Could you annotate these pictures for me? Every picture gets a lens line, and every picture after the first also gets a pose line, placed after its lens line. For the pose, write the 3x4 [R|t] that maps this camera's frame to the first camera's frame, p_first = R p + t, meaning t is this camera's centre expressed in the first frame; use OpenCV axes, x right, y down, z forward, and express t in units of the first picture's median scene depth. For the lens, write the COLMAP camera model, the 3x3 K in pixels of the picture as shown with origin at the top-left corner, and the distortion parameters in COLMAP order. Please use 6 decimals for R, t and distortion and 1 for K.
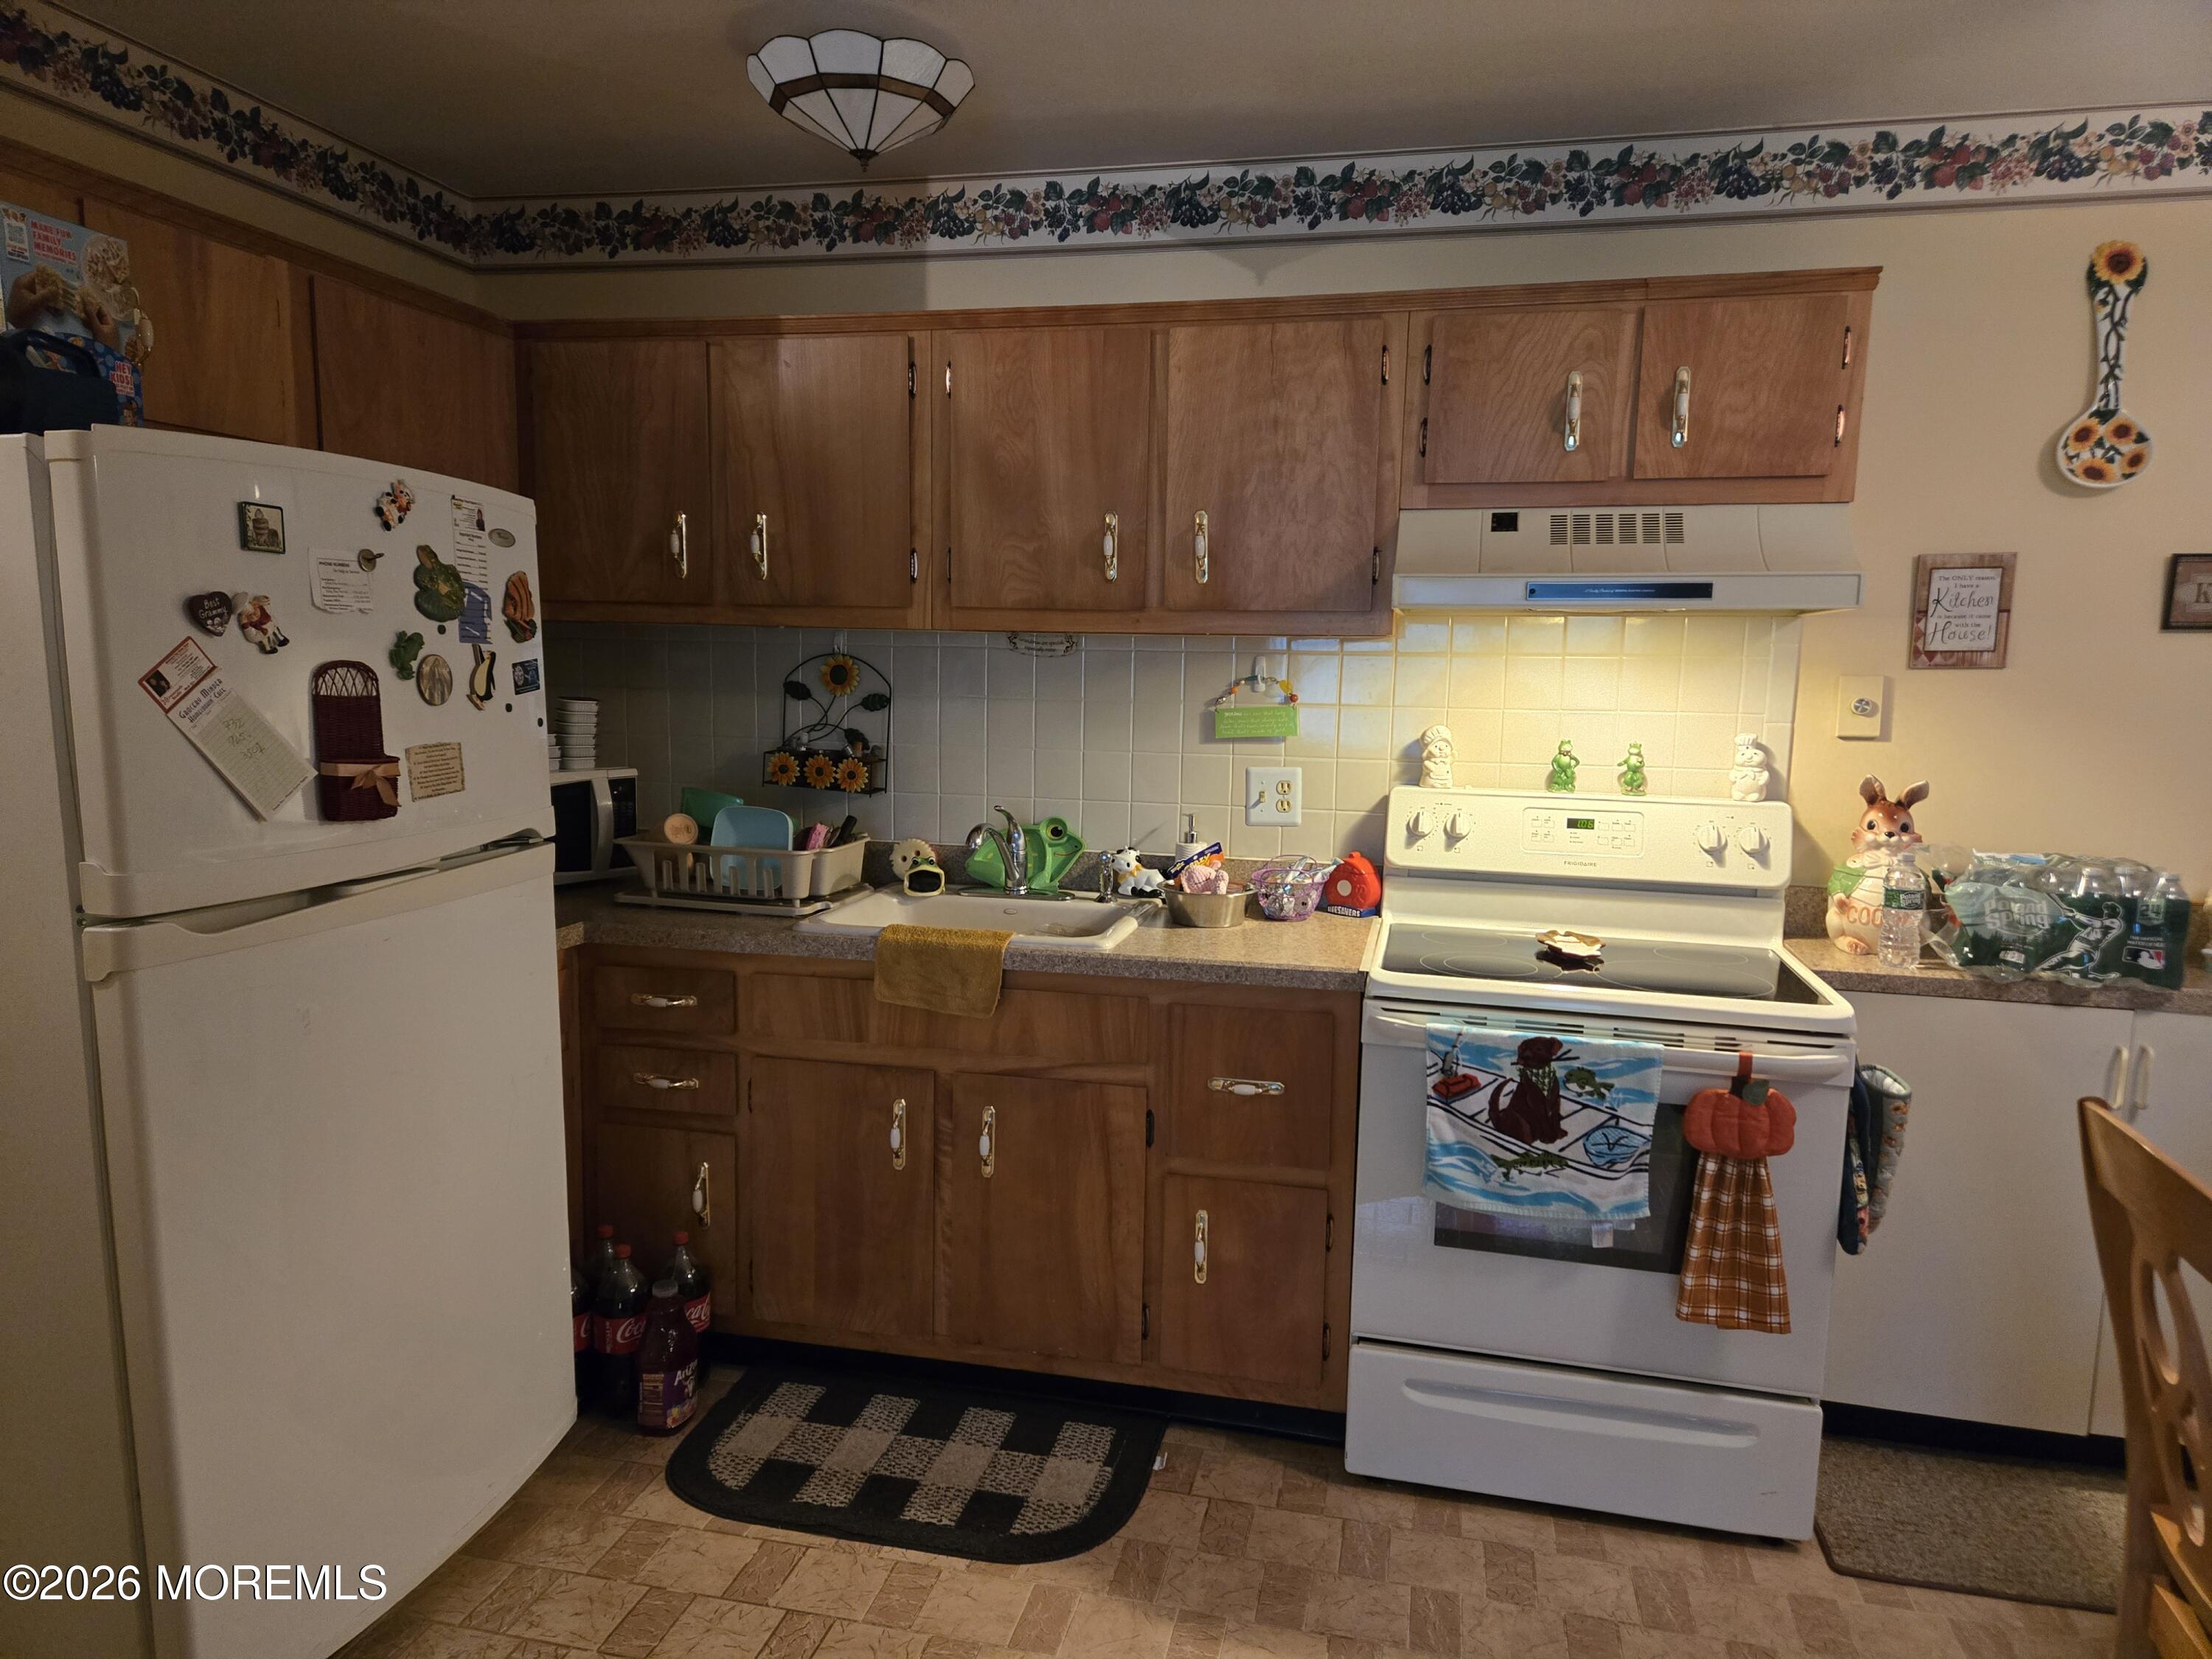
lens RADIAL K [[1485.4, 0, 1106.0], [0, 1485.4, 829.5], [0, 0, 1]] dist [0.123787, 0.001266]
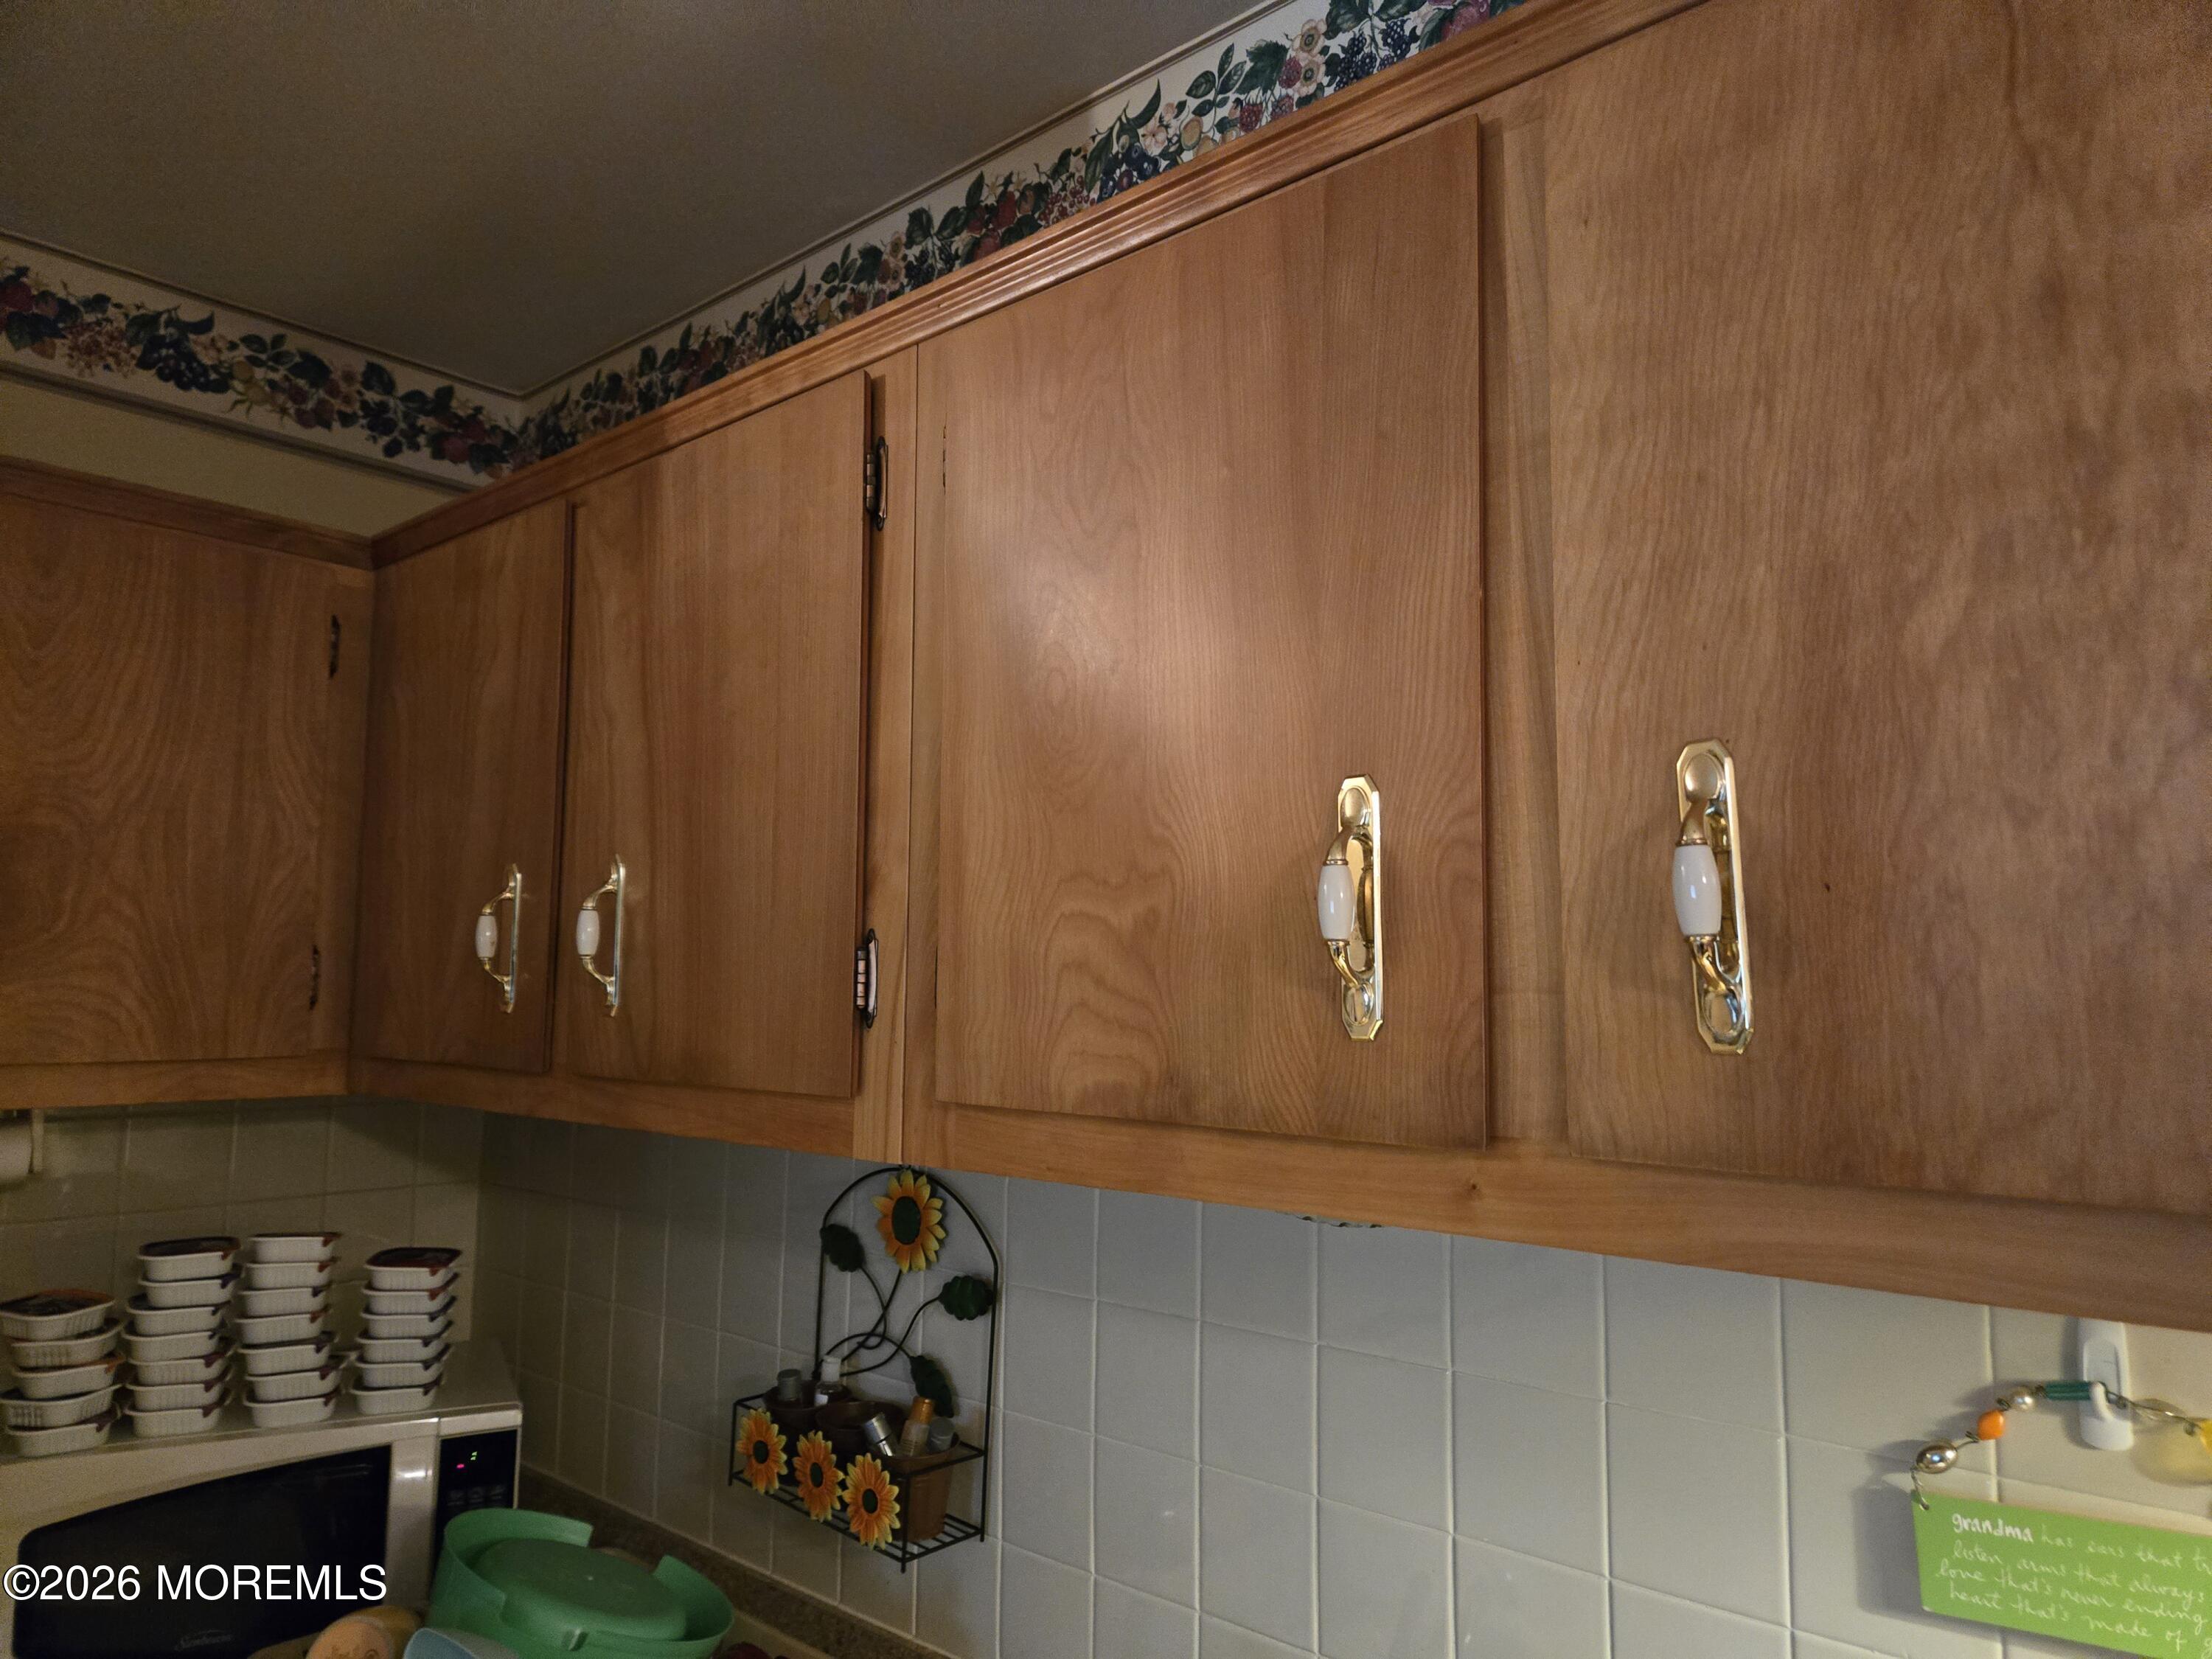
lens RADIAL K [[1502.8, 0, 1107.2], [0, 1502.8, 845.6], [0, 0, 1]] dist [0.039995, -0.002395]
pose [[0.878710, -0.053791, -0.474316, 0.083096], [-0.051719, 0.977054, -0.206619, -0.129329], [0.474547, 0.206089, 0.855764, 0.679462]]
